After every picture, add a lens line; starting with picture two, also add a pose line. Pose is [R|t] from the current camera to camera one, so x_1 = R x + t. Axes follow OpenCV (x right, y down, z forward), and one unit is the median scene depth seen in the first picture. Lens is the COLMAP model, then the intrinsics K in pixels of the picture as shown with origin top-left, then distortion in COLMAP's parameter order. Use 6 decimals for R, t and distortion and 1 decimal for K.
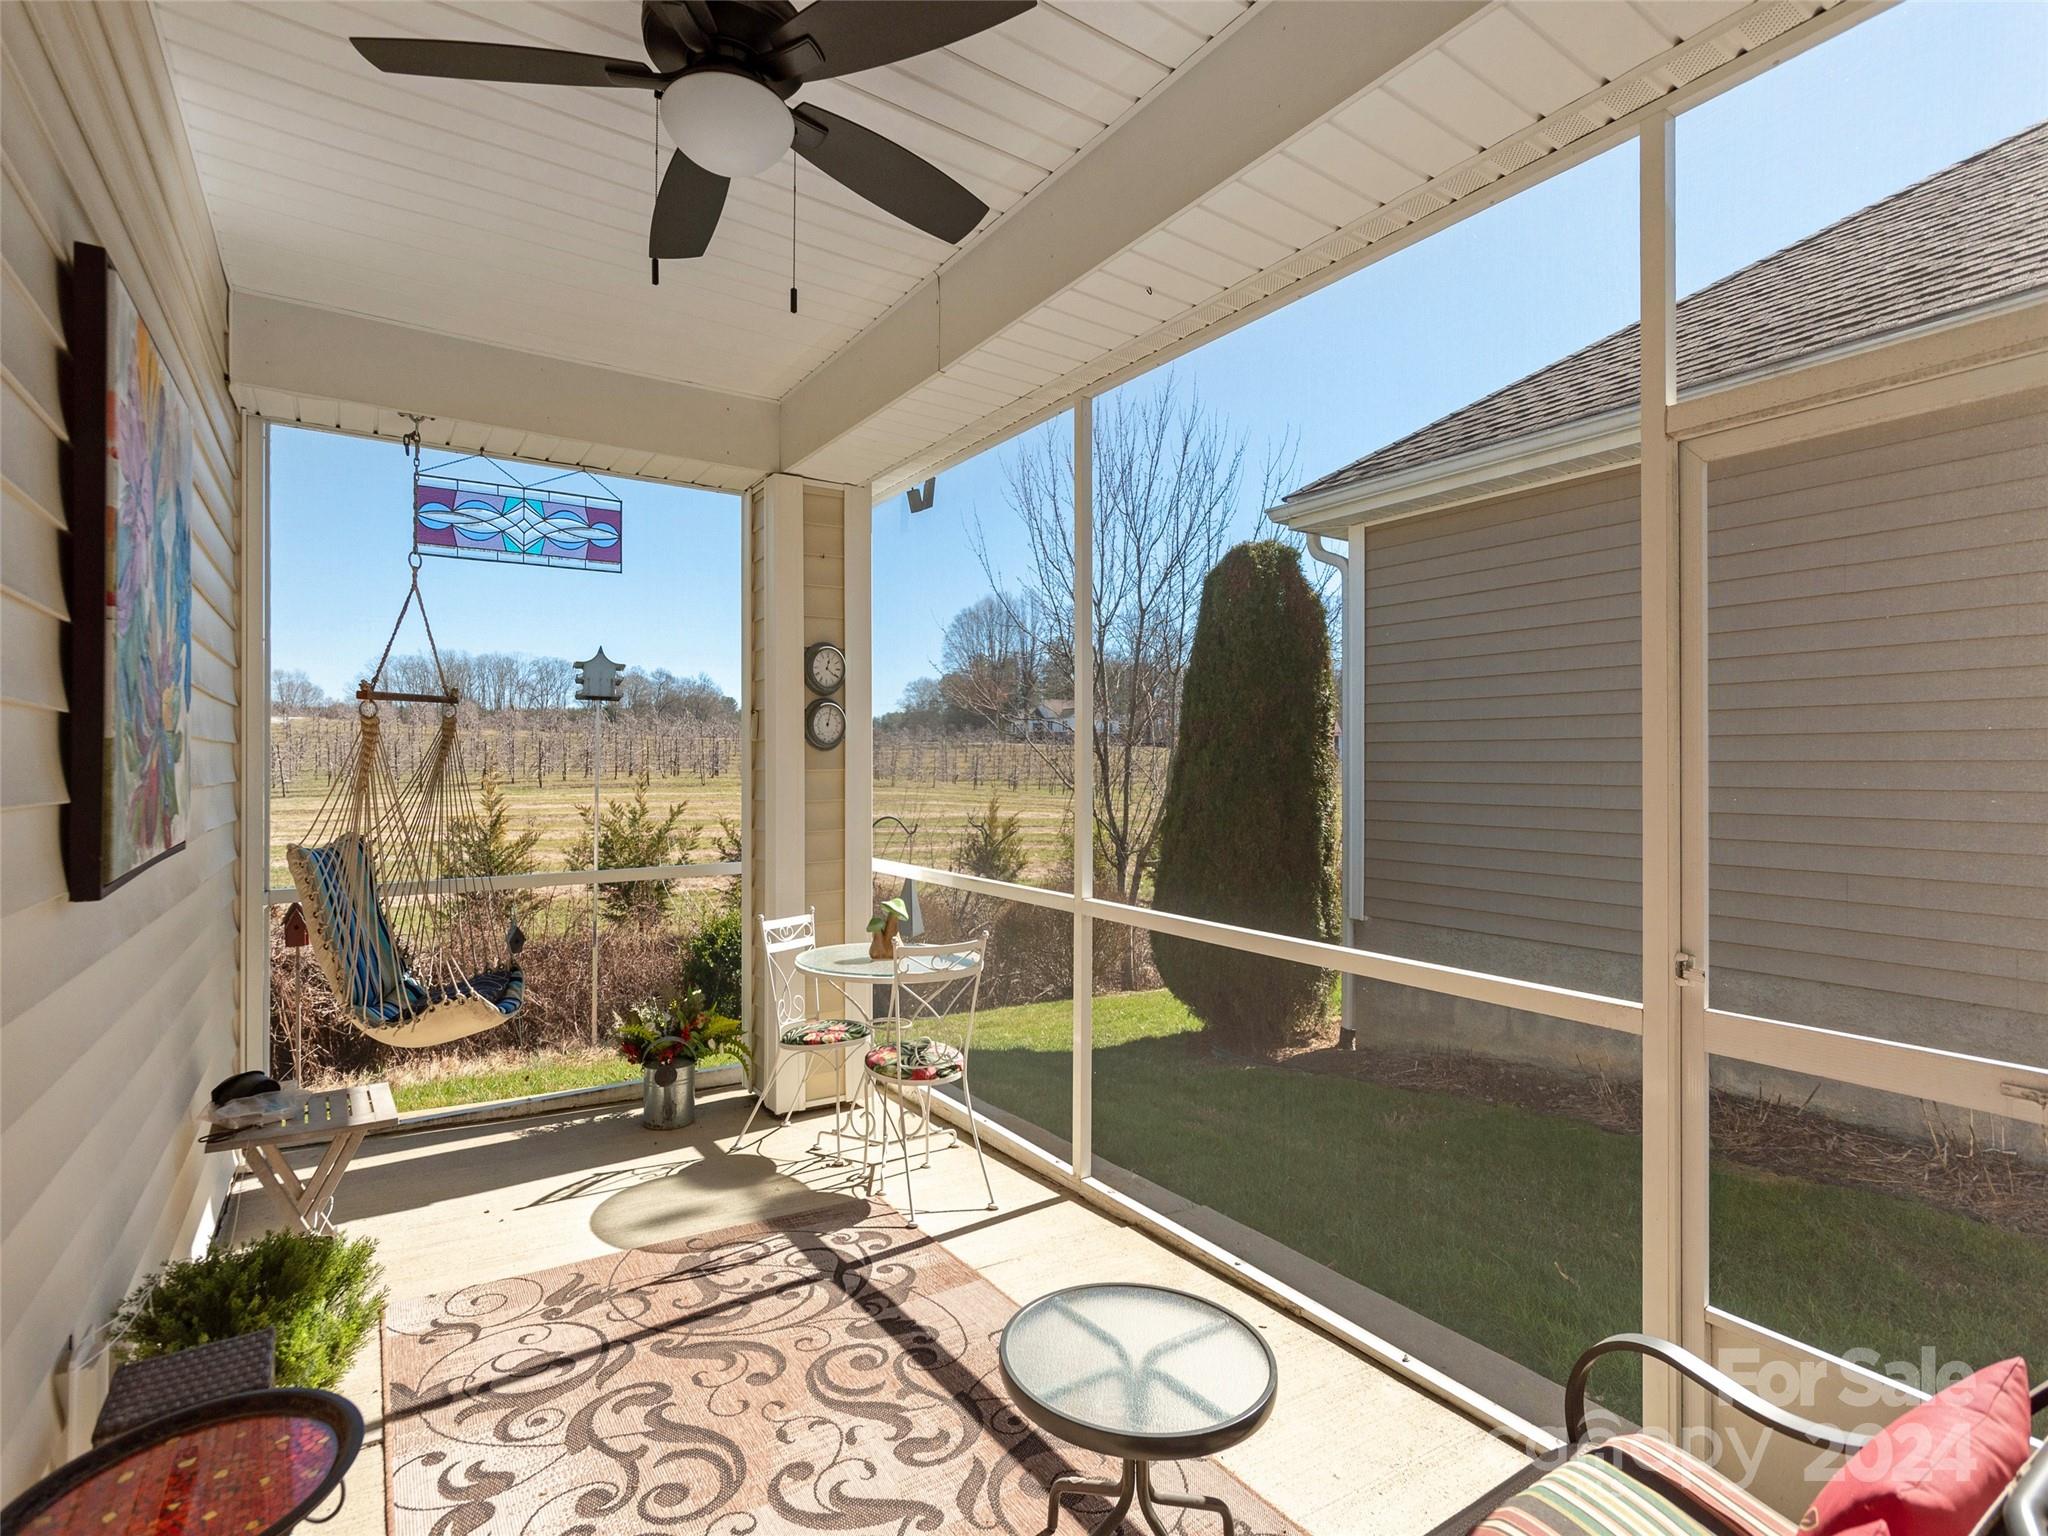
lens RADIAL K [[1002.1, 0, 1010.6], [0, 1002.1, 767.5], [0, 0, 1]] dist [-0.024020, 0.013477]
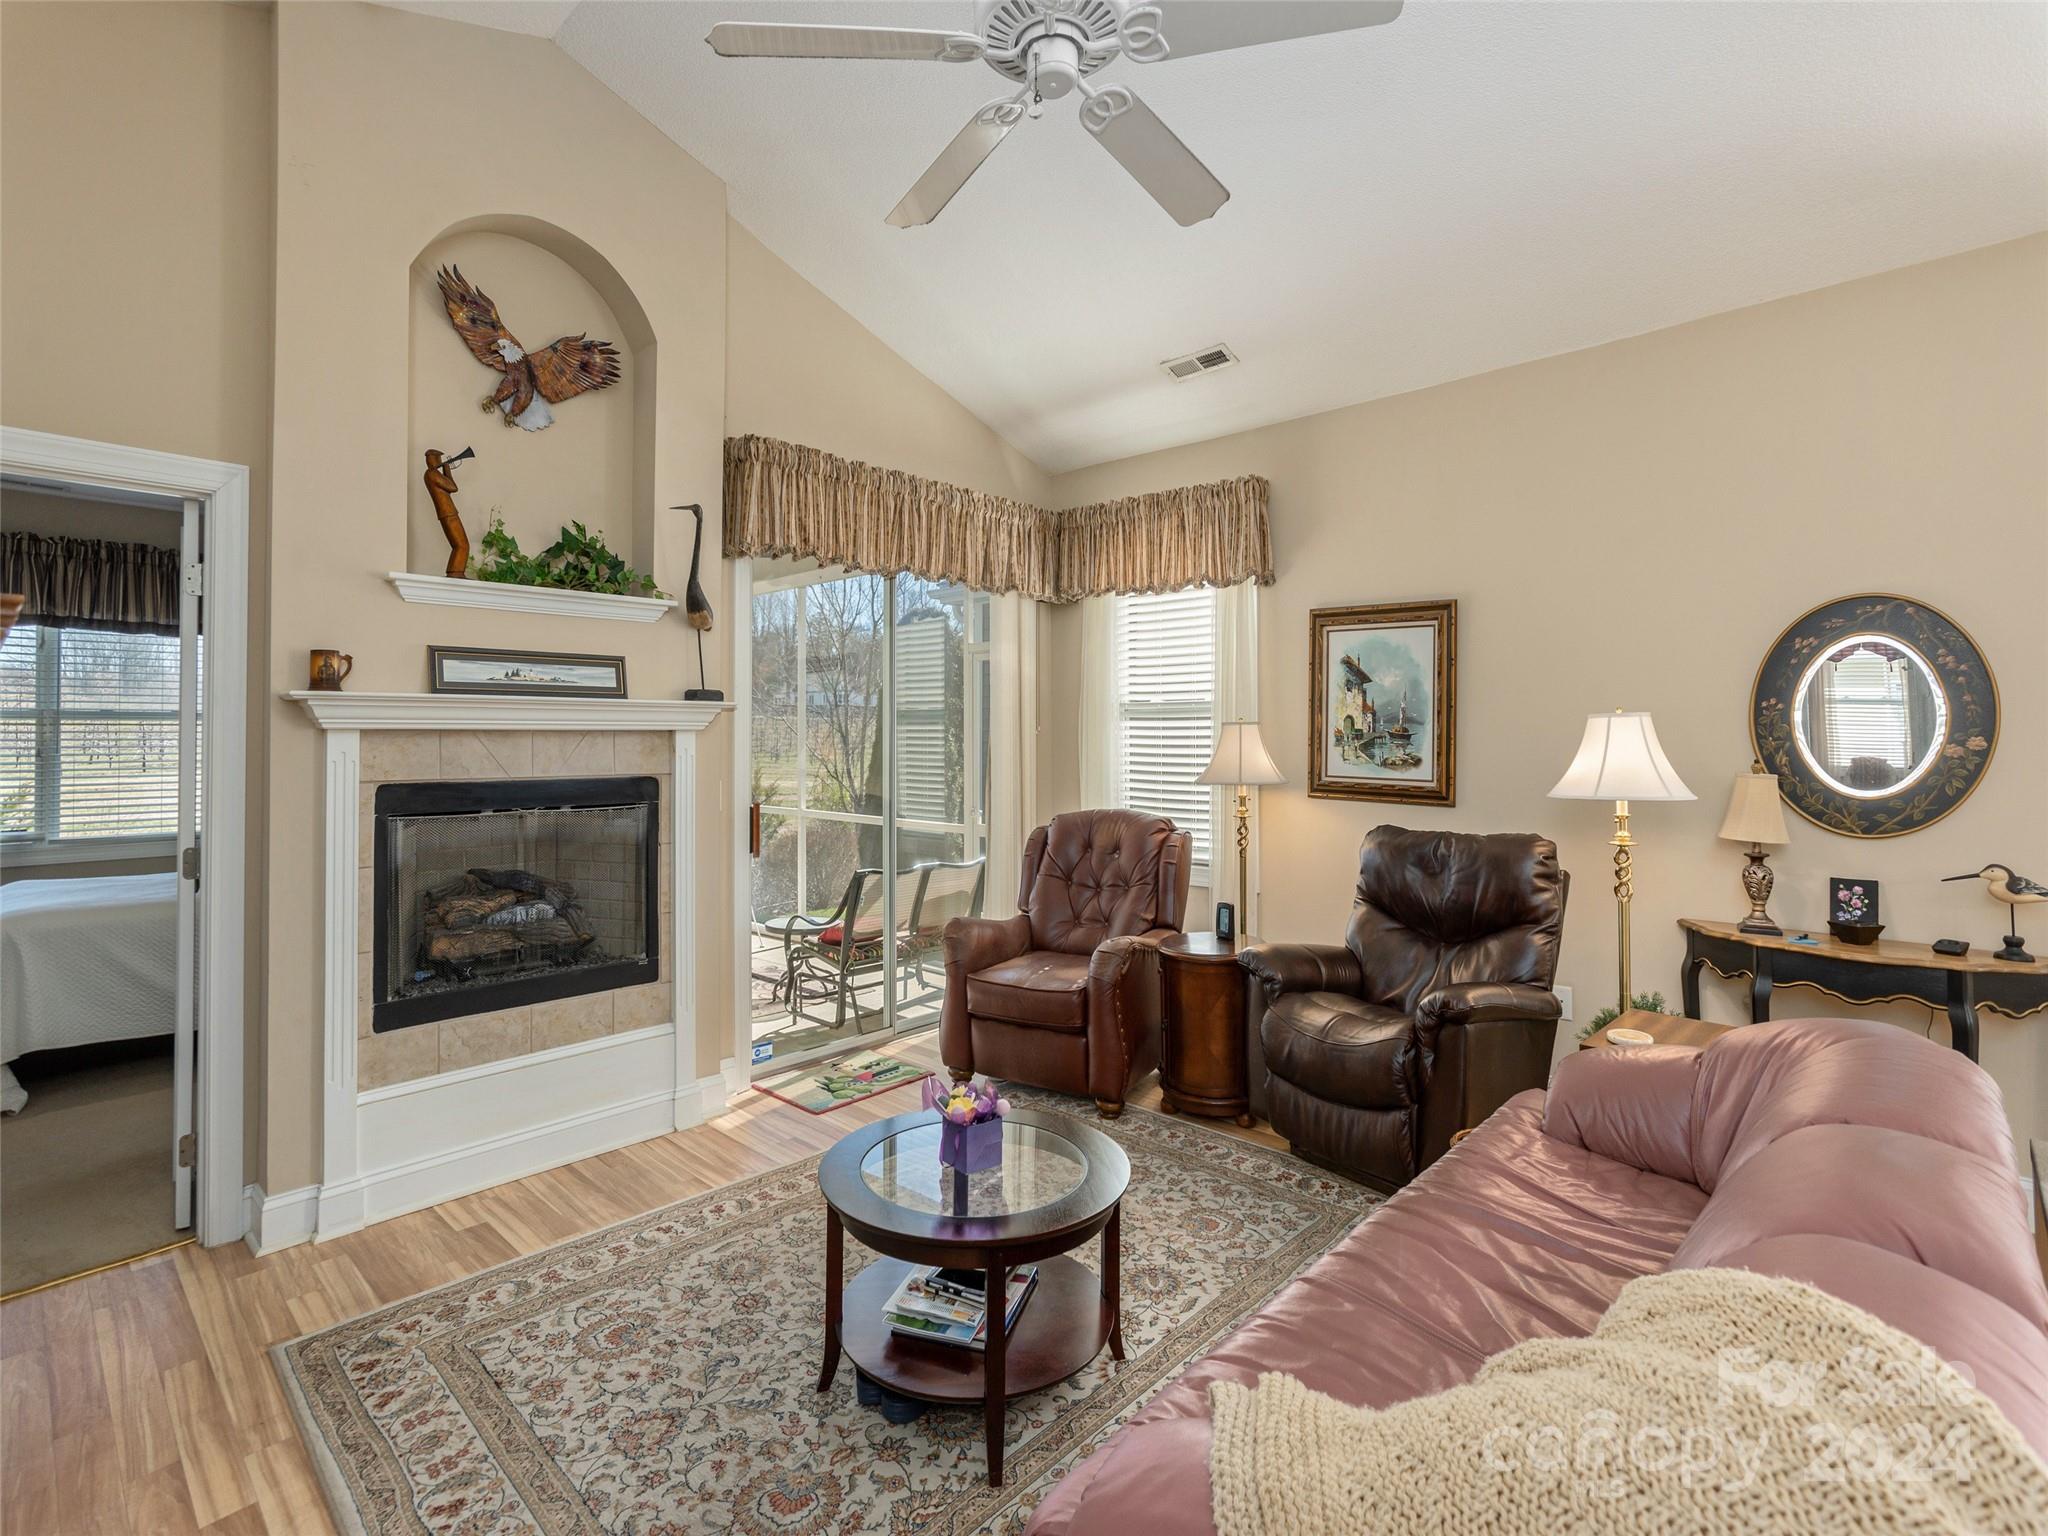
lens RADIAL K [[1002.1, 0, 1016.2], [0, 1002.1, 733.3], [0, 0, 1]] dist [-0.024020, 0.013477]
pose [[0.971847, -0.008885, 0.235444, 0.001389], [0.010731, 0.999921, -0.006561, -0.021555], [-0.235368, 0.008902, 0.971866, -1.155074]]
